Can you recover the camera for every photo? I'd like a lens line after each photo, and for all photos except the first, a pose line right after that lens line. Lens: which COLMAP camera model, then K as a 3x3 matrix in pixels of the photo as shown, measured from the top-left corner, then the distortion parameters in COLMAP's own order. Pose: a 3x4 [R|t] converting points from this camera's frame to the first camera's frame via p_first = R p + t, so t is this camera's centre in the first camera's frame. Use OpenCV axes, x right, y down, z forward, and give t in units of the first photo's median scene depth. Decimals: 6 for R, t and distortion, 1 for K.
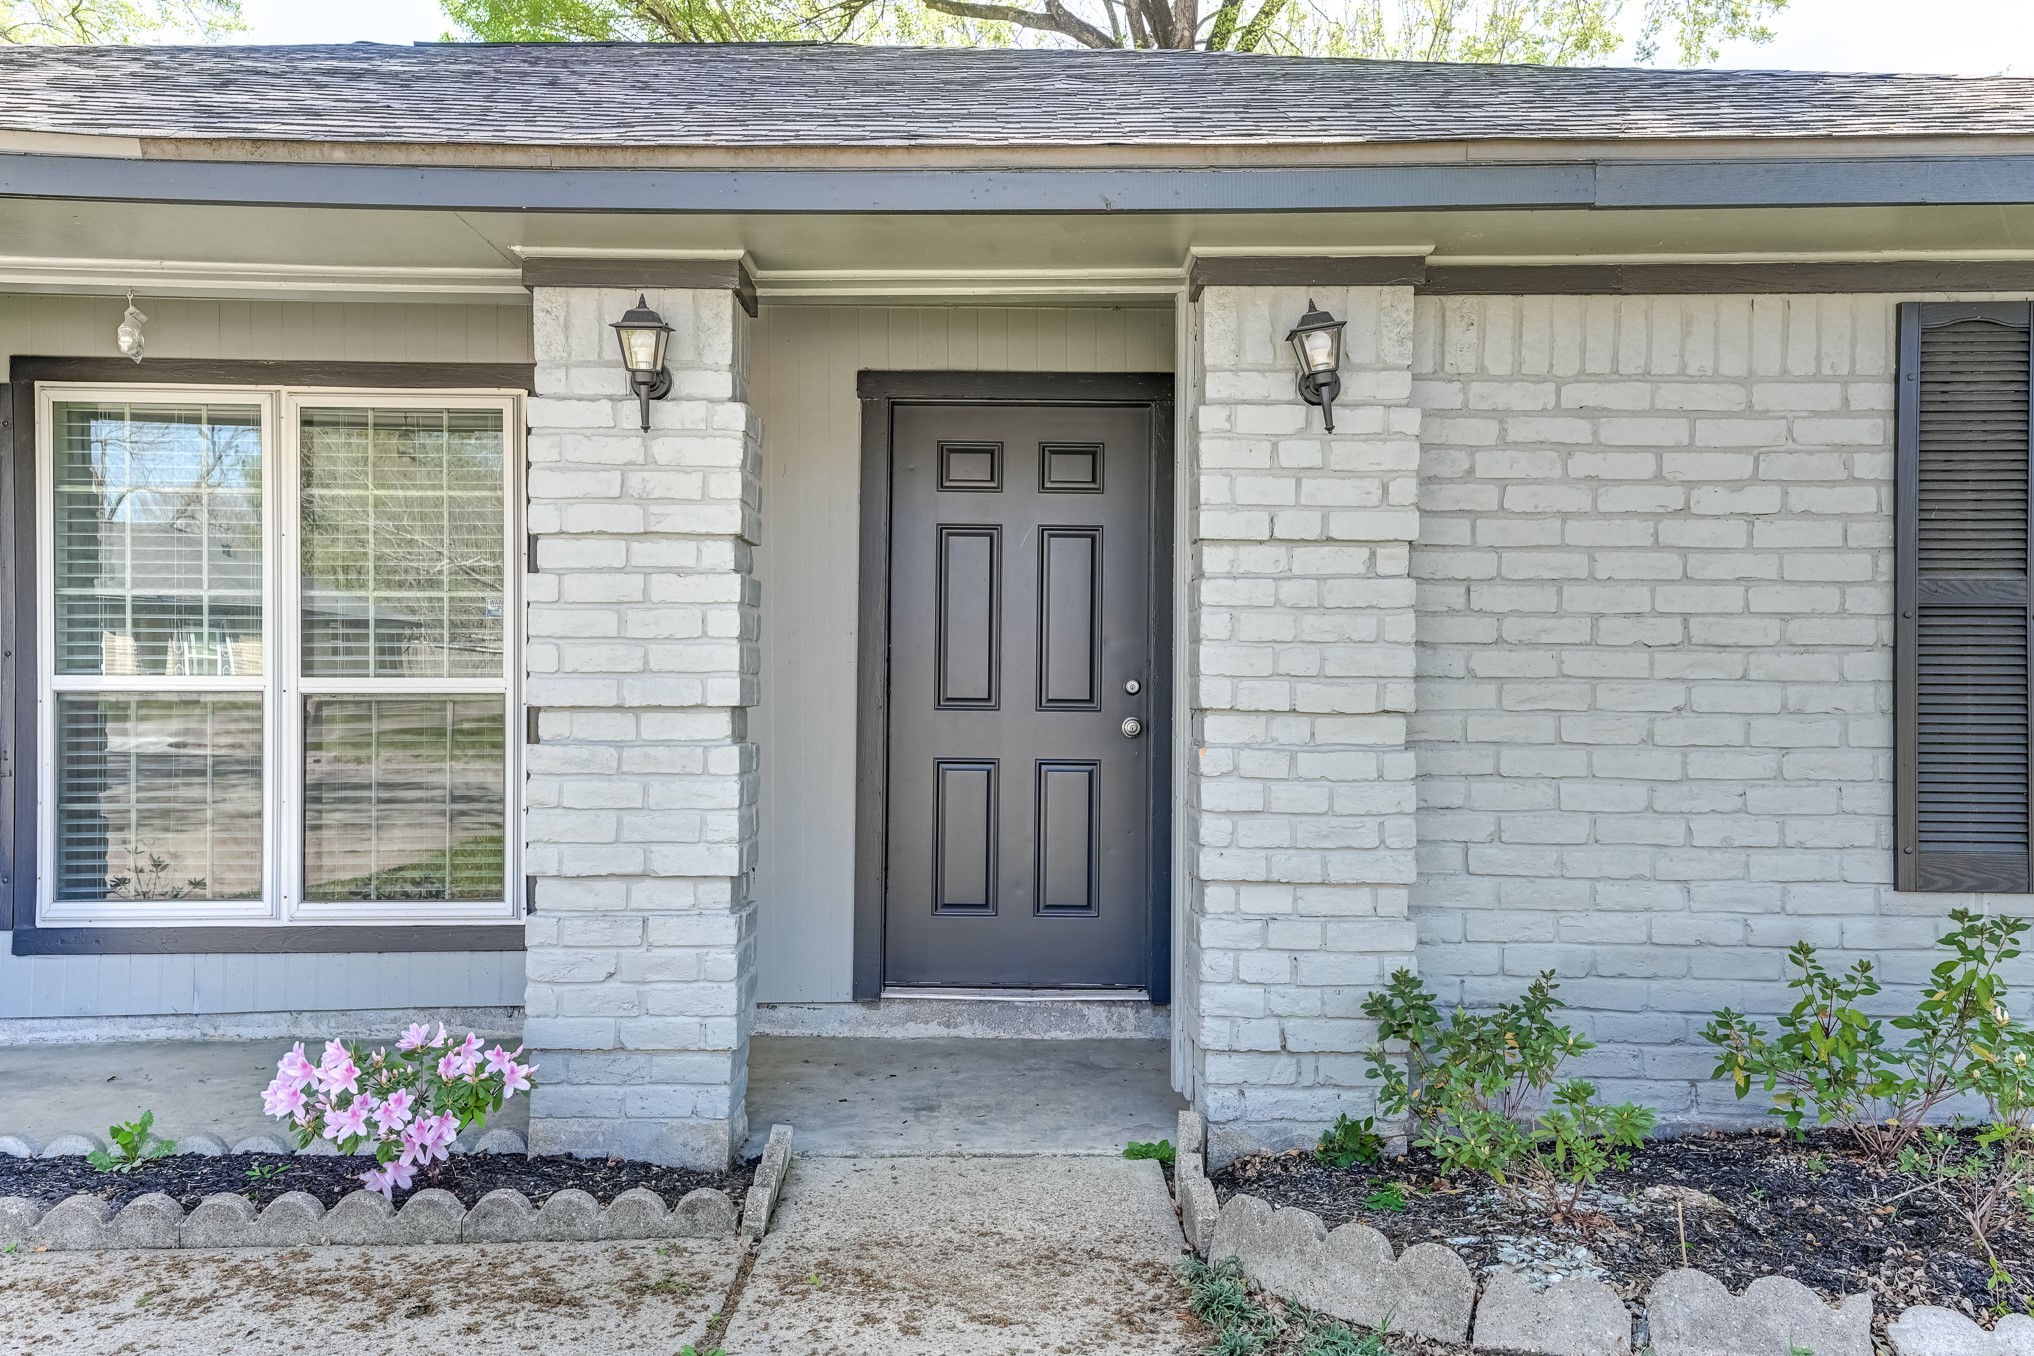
lens RADIAL K [[1722.6, 0, 1006.3], [0, 1722.6, 671.6], [0, 0, 1]] dist [0.081700, 0.001879]
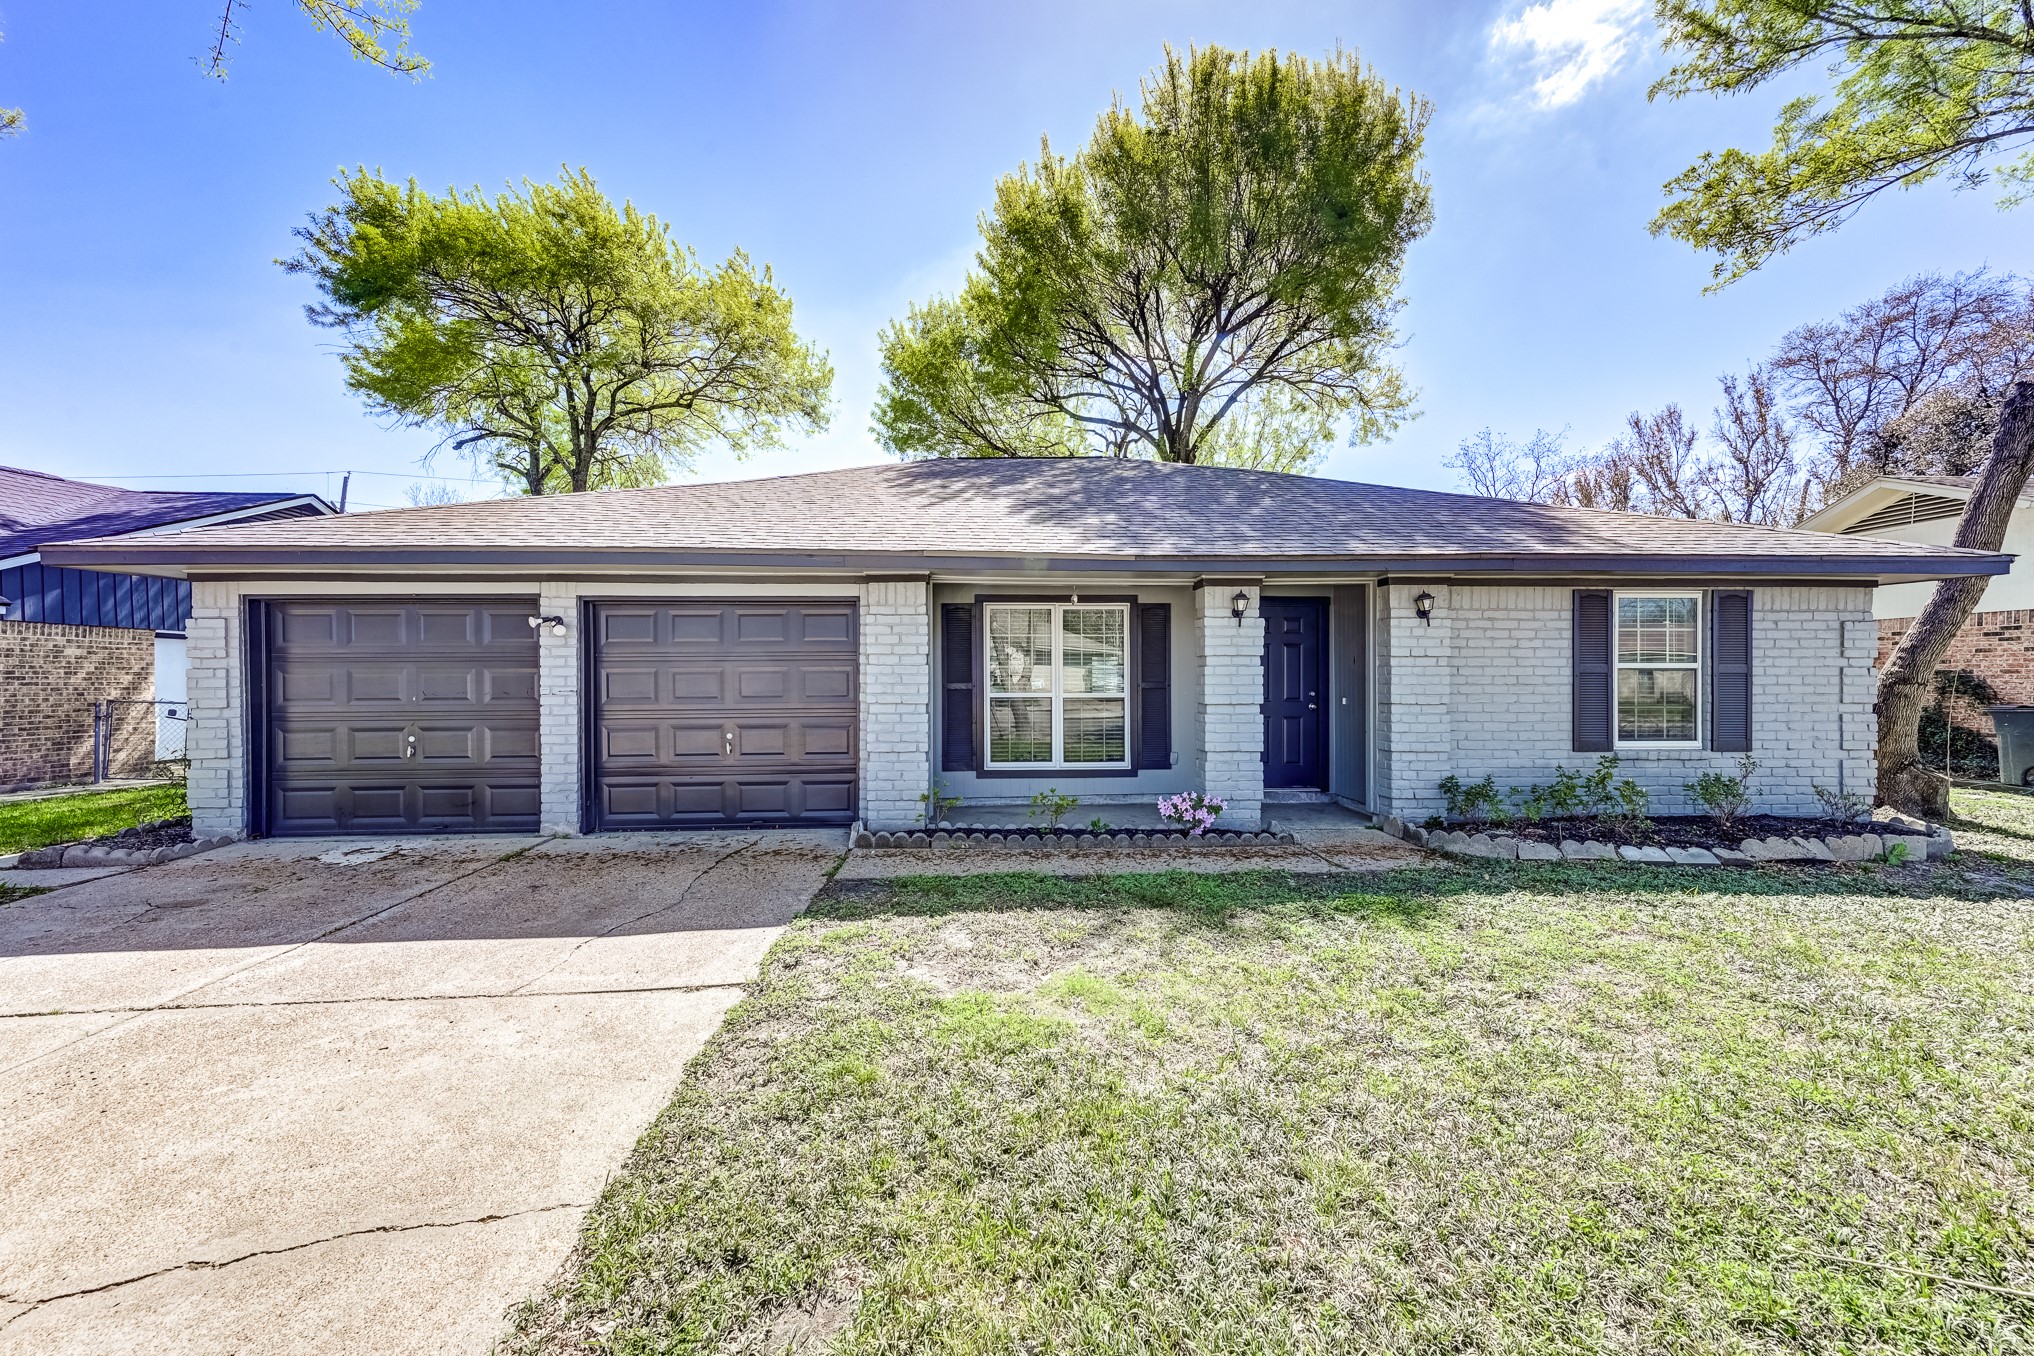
lens RADIAL K [[796.3, 0, 1007.2], [0, 796.3, 674.3], [0, 0, 1]] dist [0.012394, 0.001128]
pose [[0.999321, -0.006184, 0.036325, -0.717896], [0.006045, 0.999974, 0.003924, -0.048368], [-0.036348, -0.003701, 0.999332, -0.604044]]
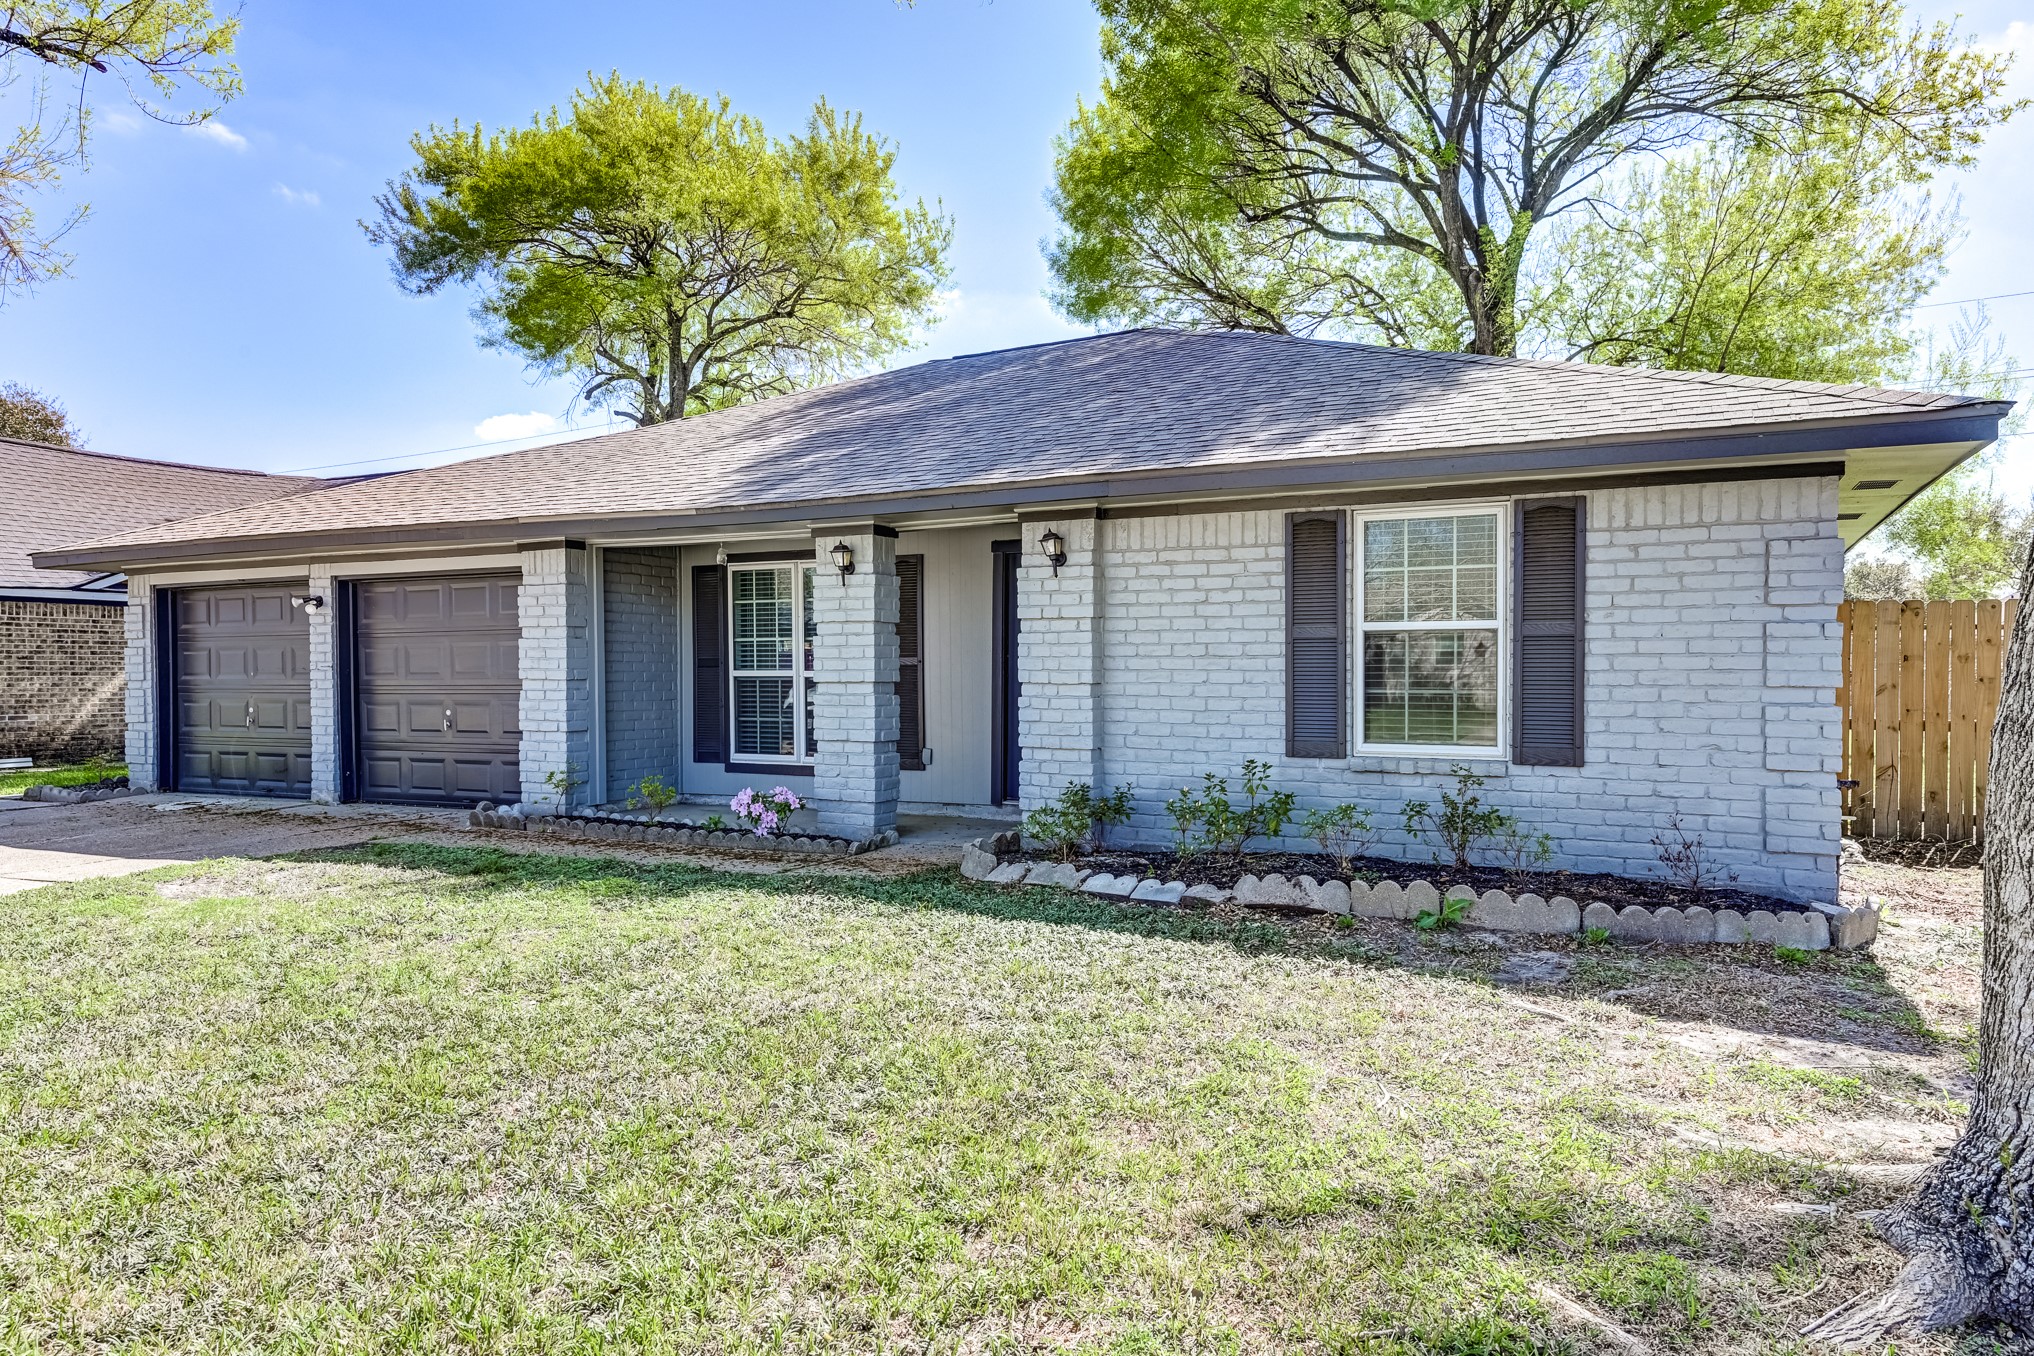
lens RADIAL K [[1328.1, 0, 1009.9], [0, 1328.1, 689.5], [0, 0, 1]] dist [0.030592, -0.001203]
pose [[0.882446, 0.000542, -0.470414, 1.028286], [0.011347, 0.999684, 0.022437, -0.013111], [0.470277, -0.025138, 0.882161, -0.785941]]
